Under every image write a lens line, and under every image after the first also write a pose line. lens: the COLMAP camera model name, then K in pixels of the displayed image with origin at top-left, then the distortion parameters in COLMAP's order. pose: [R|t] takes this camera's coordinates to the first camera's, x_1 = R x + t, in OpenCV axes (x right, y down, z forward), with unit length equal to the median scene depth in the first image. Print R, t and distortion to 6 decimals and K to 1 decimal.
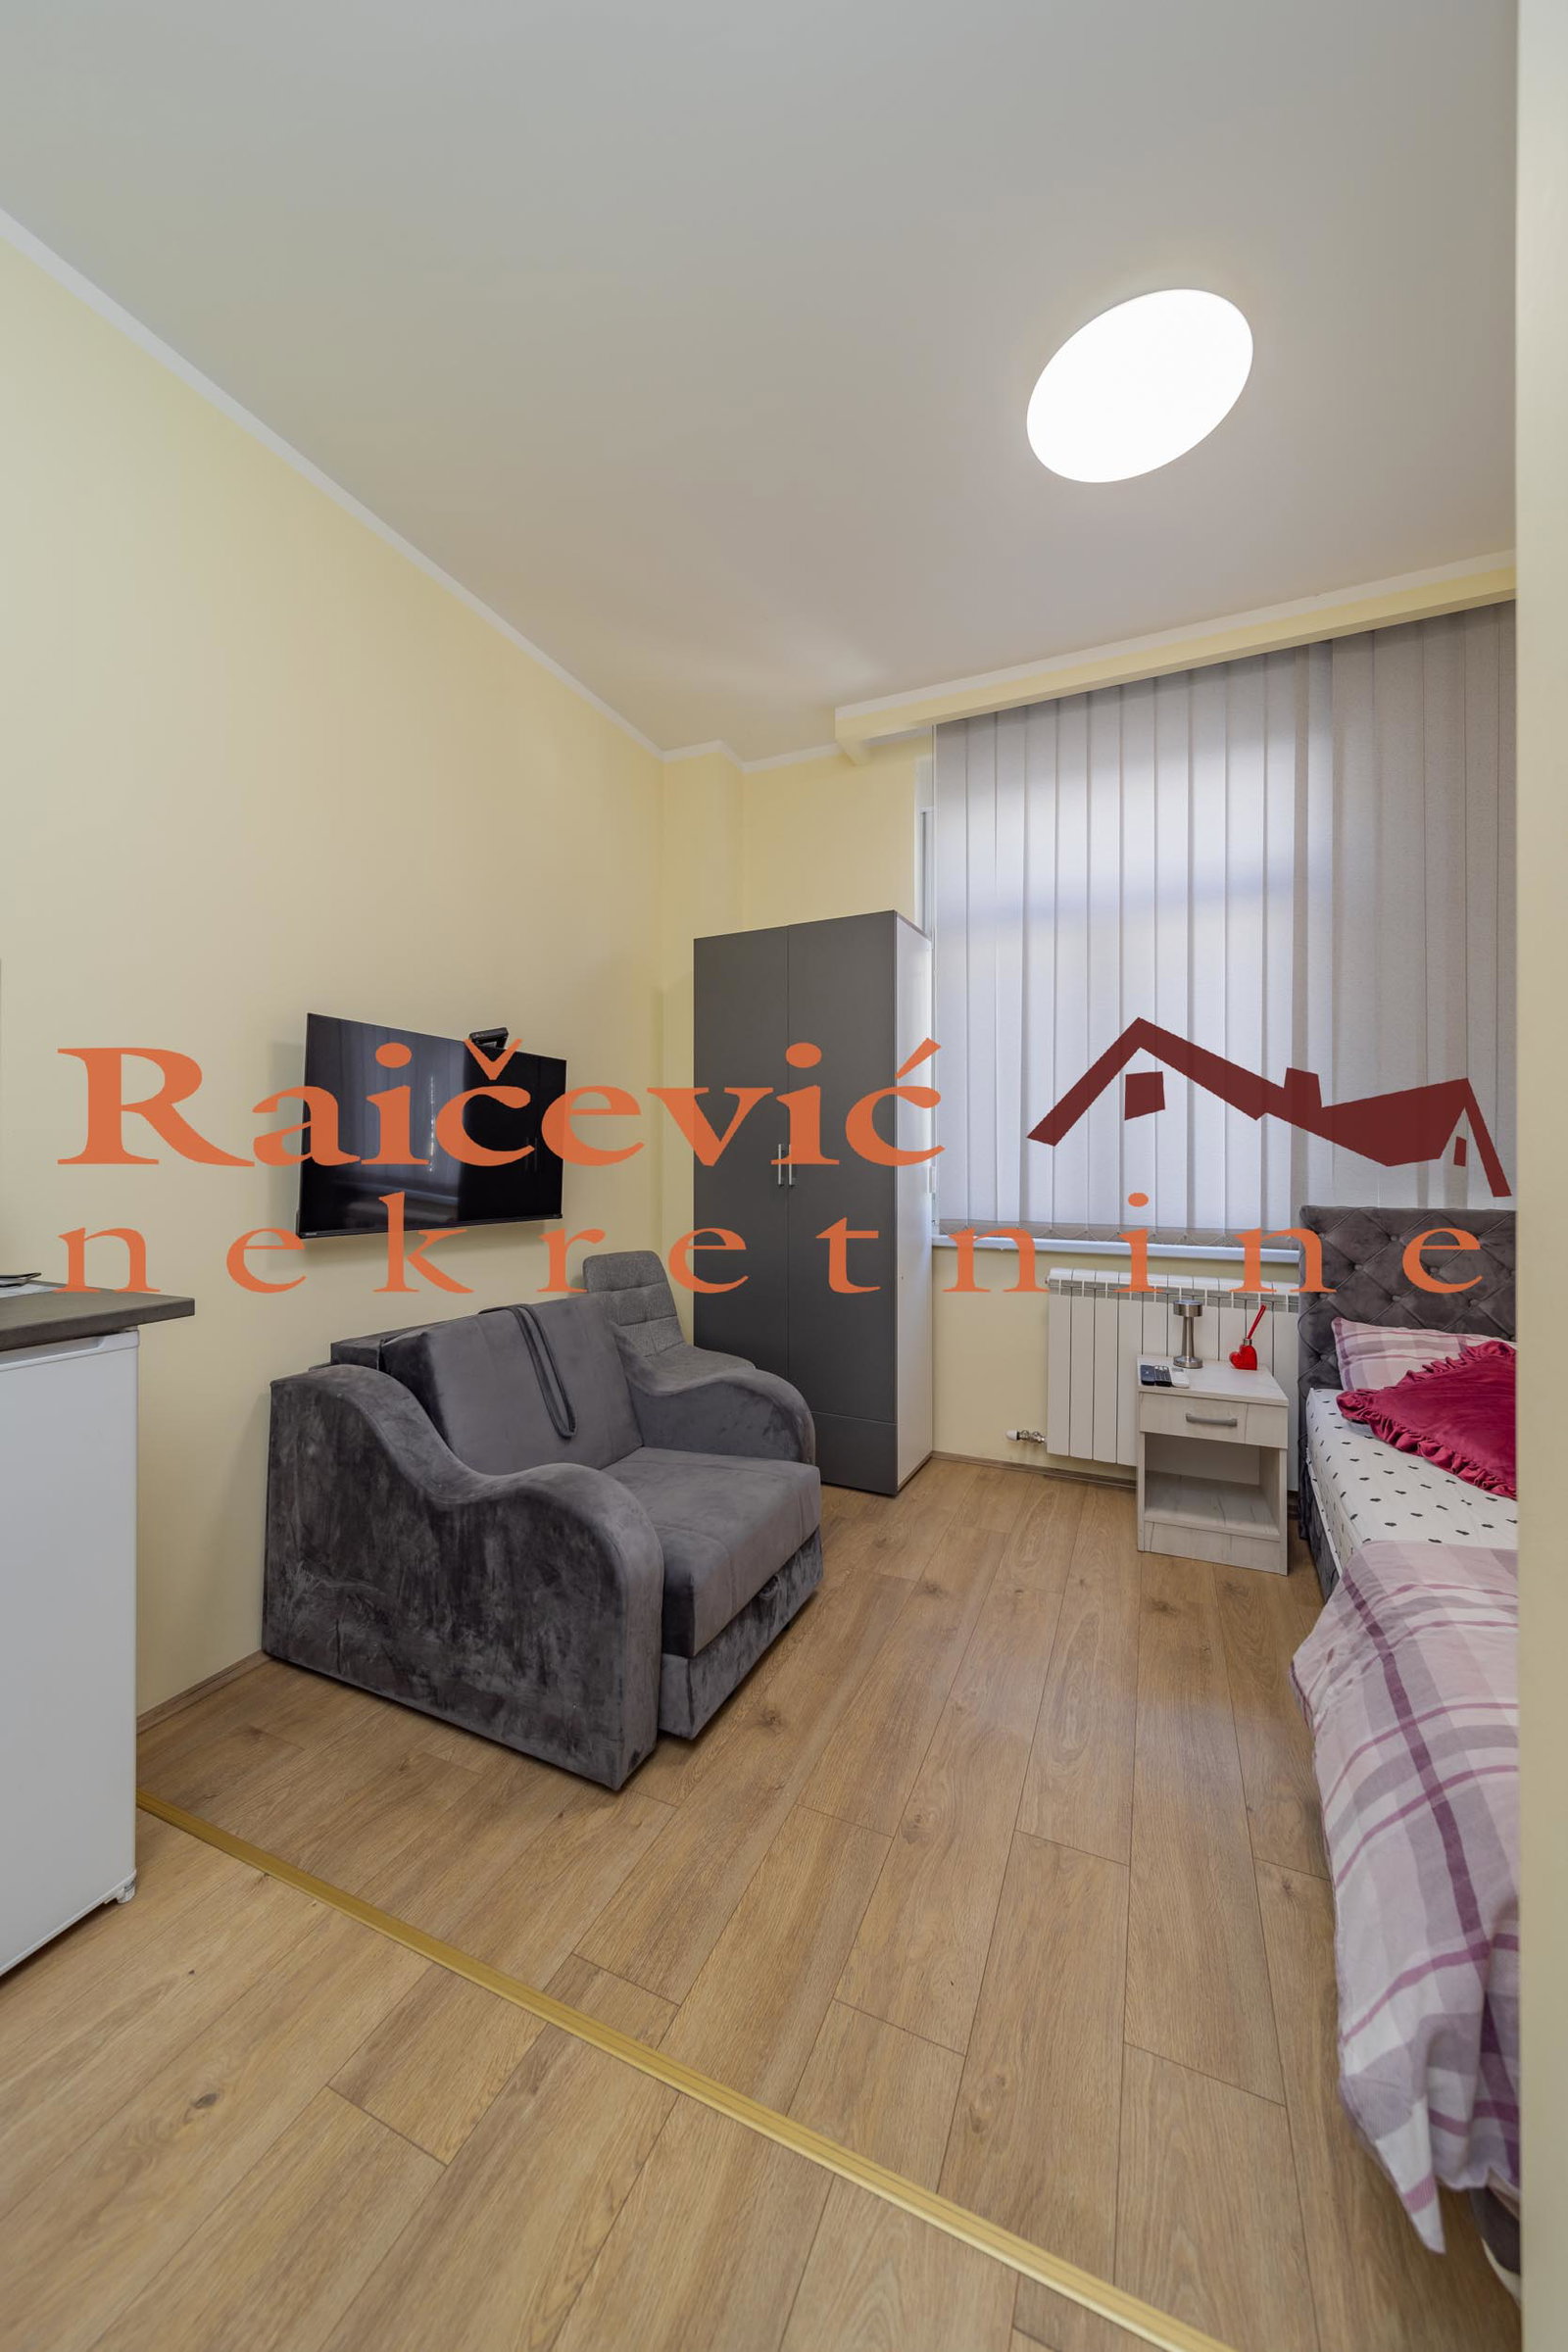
lens RADIAL K [[837.3, 0, 784.0], [0, 837.3, 1176.0], [0, 0, 1]] dist [0.000545, 0.000156]
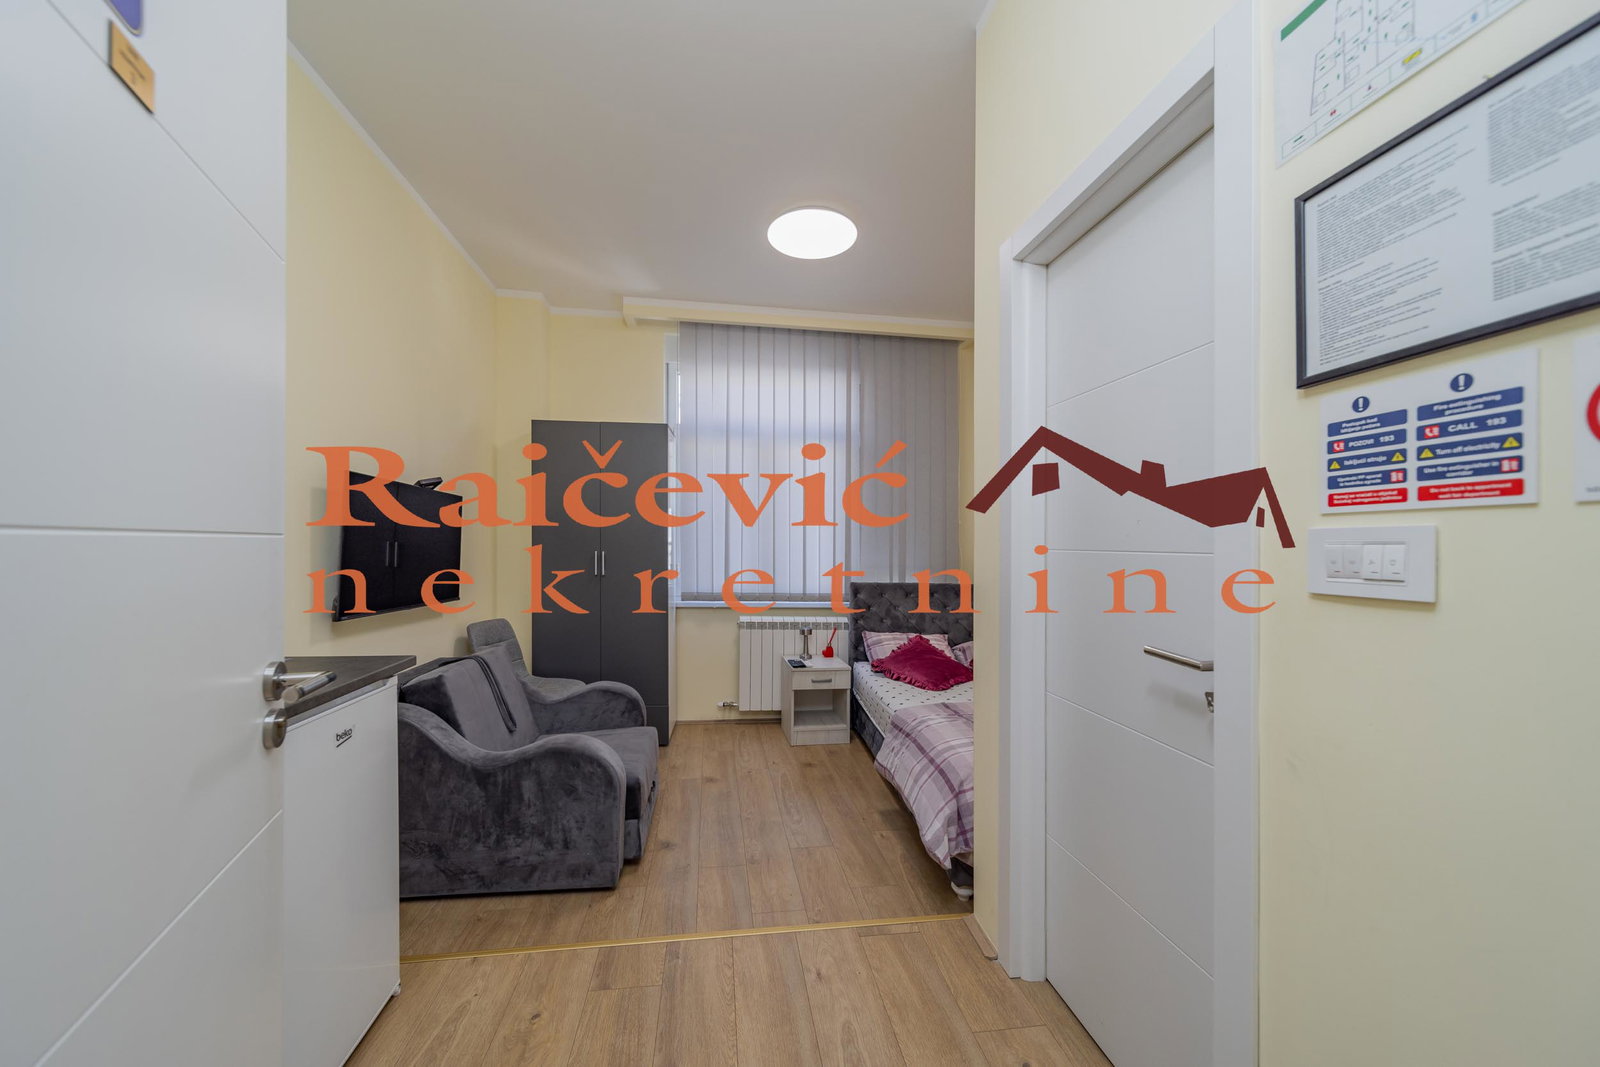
lens RADIAL K [[574.0, 0, 787.9], [0, 574.0, 561.6], [0, 0, 1]] dist [-0.000083, 0.000038]
pose [[0.848250, -0.002417, 0.529590, -0.389468], [-0.001892, 0.999969, 0.007594, -0.035727], [-0.529592, -0.007444, 0.848220, -0.252008]]
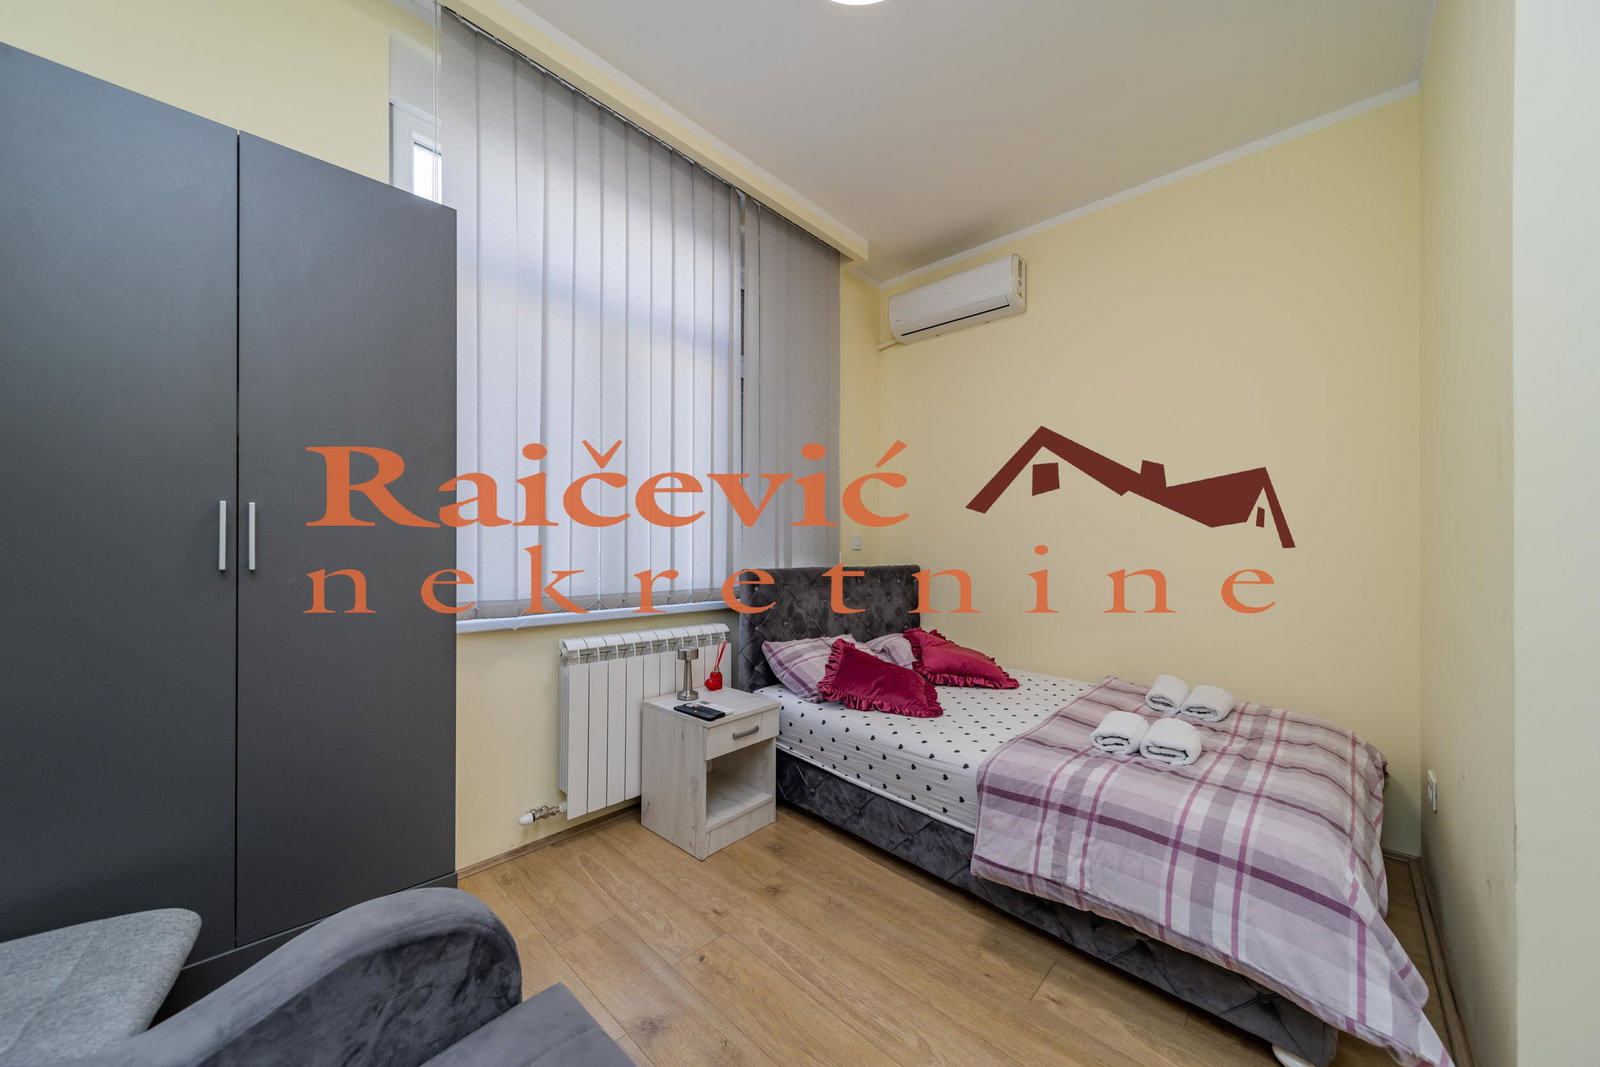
lens RADIAL K [[559.1, 0, 804.9], [0, 559.1, 546.9], [0, 0, 1]] dist [0.000830, 0.000010]
pose [[0.313654, -0.000472, 0.949537, -0.325341], [0.008254, 0.999963, -0.002230, -0.001887], [-0.949501, 0.008537, 0.313647, 0.663418]]
